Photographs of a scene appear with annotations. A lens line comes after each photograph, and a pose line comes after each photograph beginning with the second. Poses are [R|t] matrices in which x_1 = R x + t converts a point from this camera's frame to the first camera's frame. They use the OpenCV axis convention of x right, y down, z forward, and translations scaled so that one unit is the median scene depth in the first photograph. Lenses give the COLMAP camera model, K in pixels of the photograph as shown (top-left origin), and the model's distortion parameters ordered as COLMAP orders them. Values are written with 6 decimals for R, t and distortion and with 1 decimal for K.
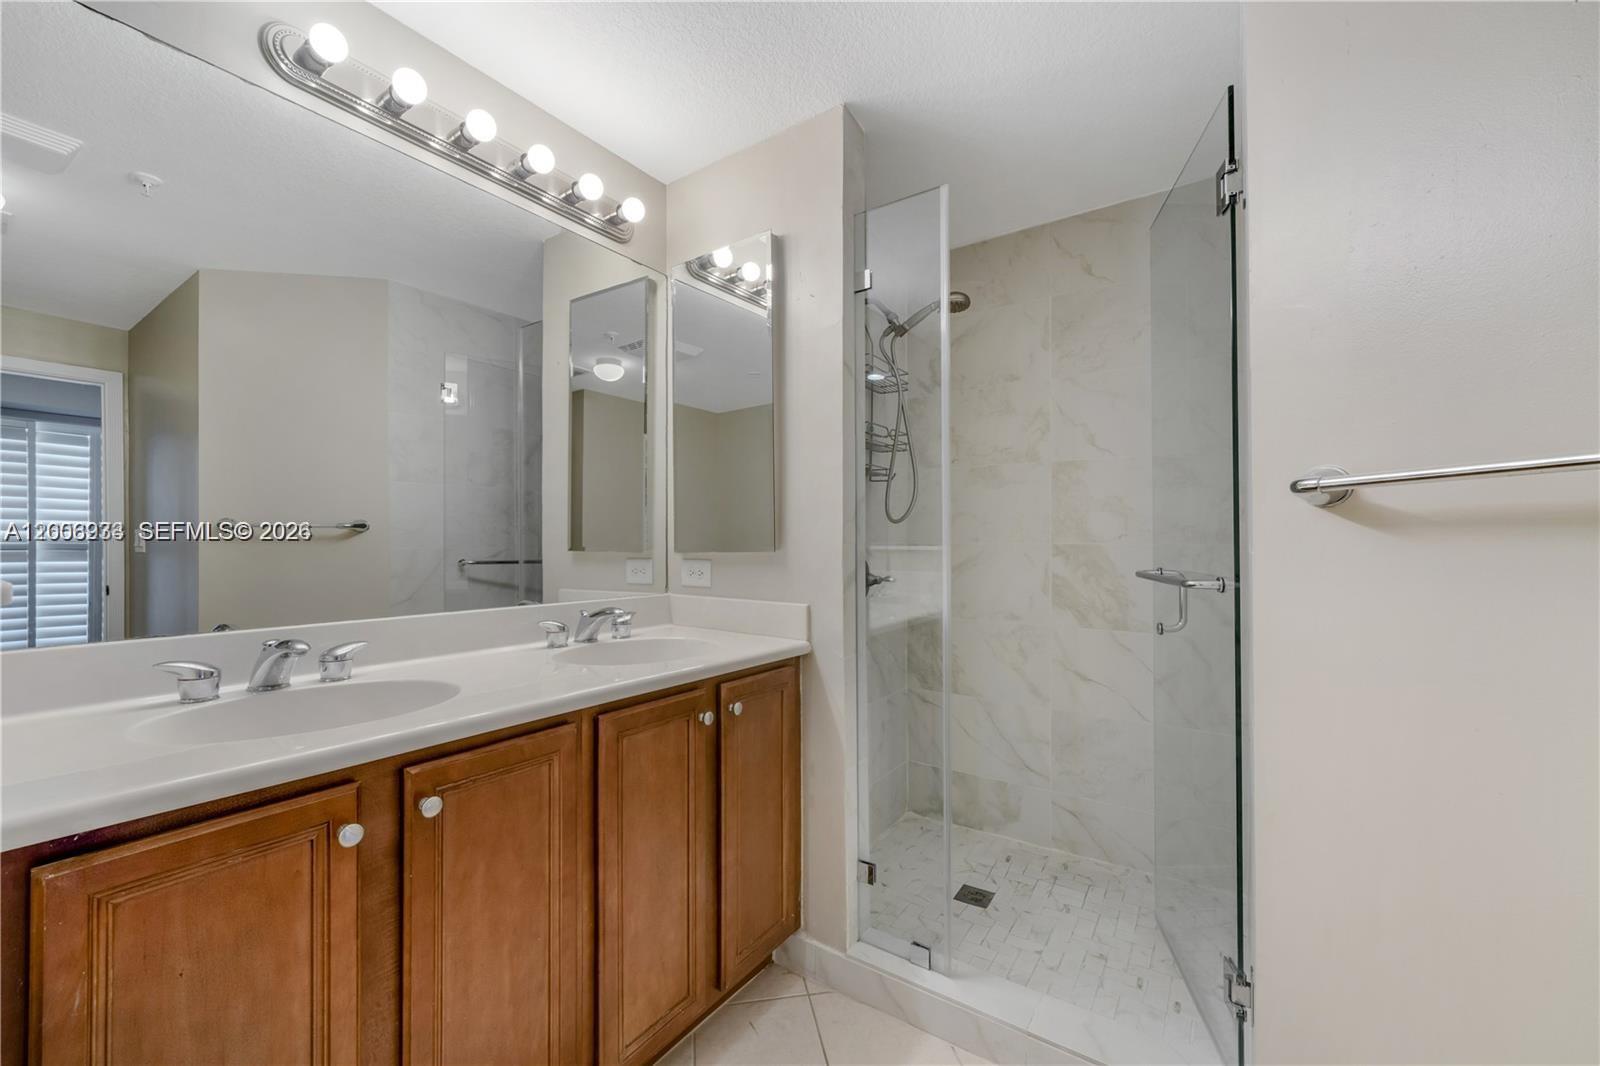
lens RADIAL K [[625.4, 0, 808.3], [0, 625.4, 532.2], [0, 0, 1]] dist [-0.003171, 0.000458]
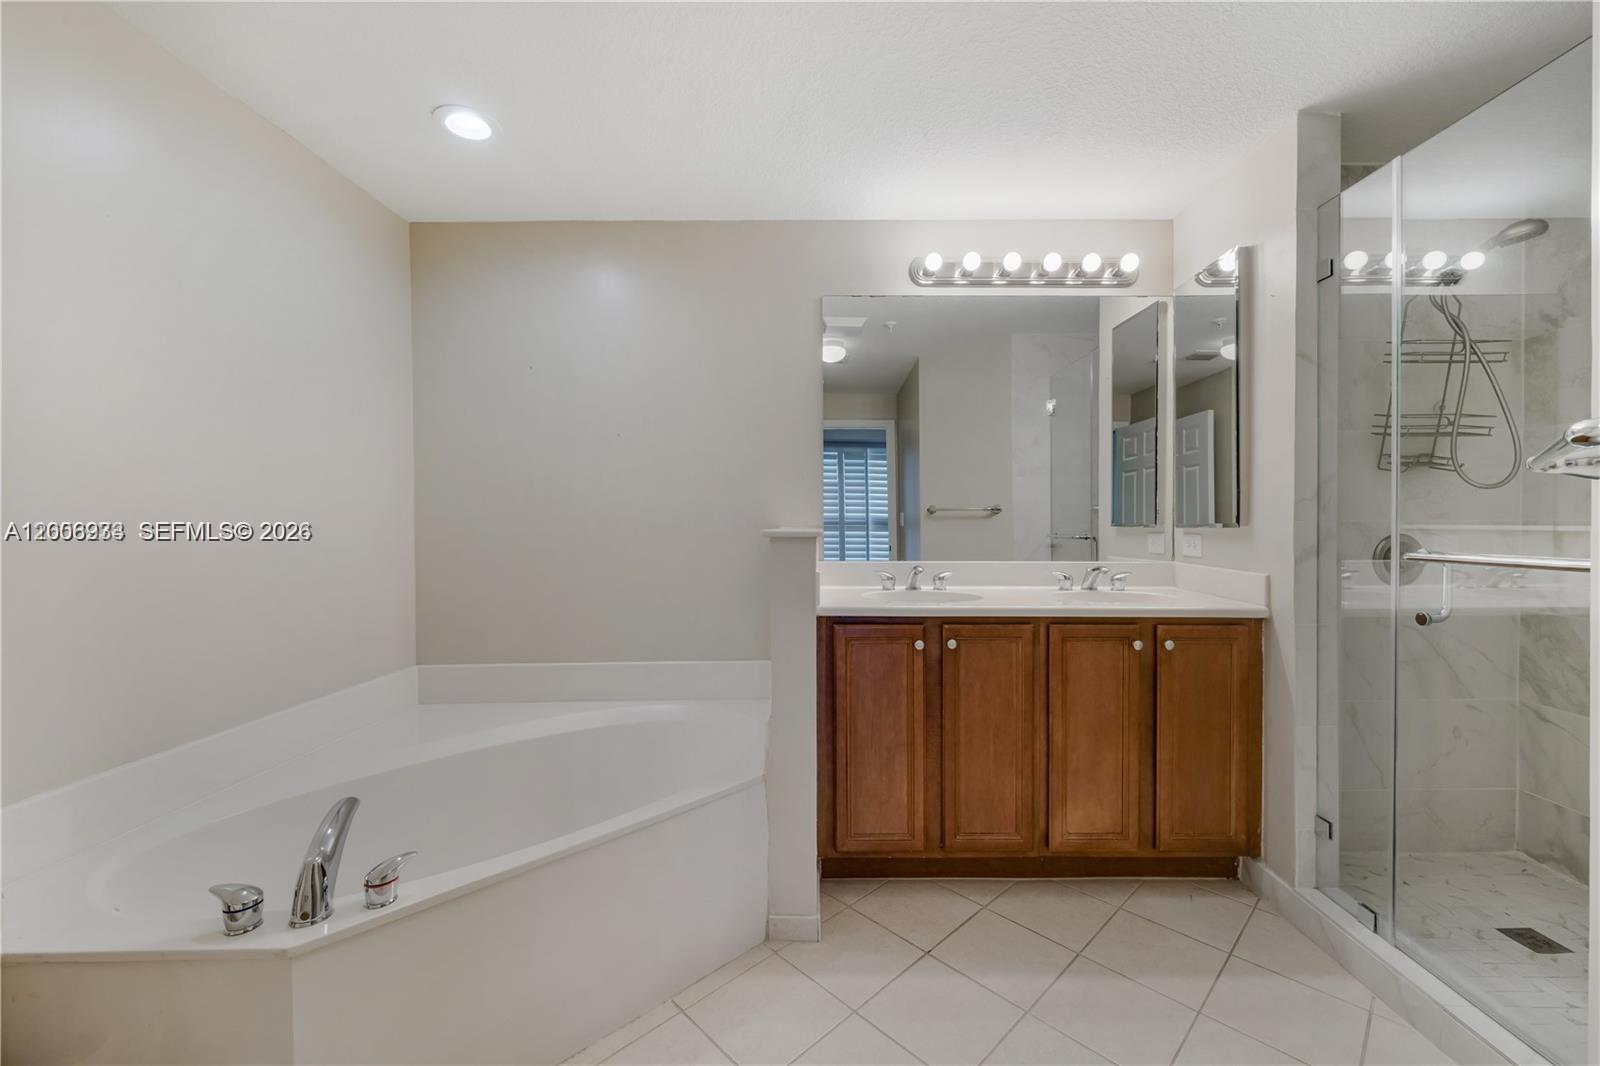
lens RADIAL K [[625.4, 0, 799.3], [0, 625.4, 529.0], [0, 0, 1]] dist [-0.003171, 0.000458]
pose [[0.530732, 0.011973, -0.847455, 0.513647], [0.013759, 0.999647, 0.022740, -0.003199], [0.847428, -0.023729, 0.530379, -0.311863]]
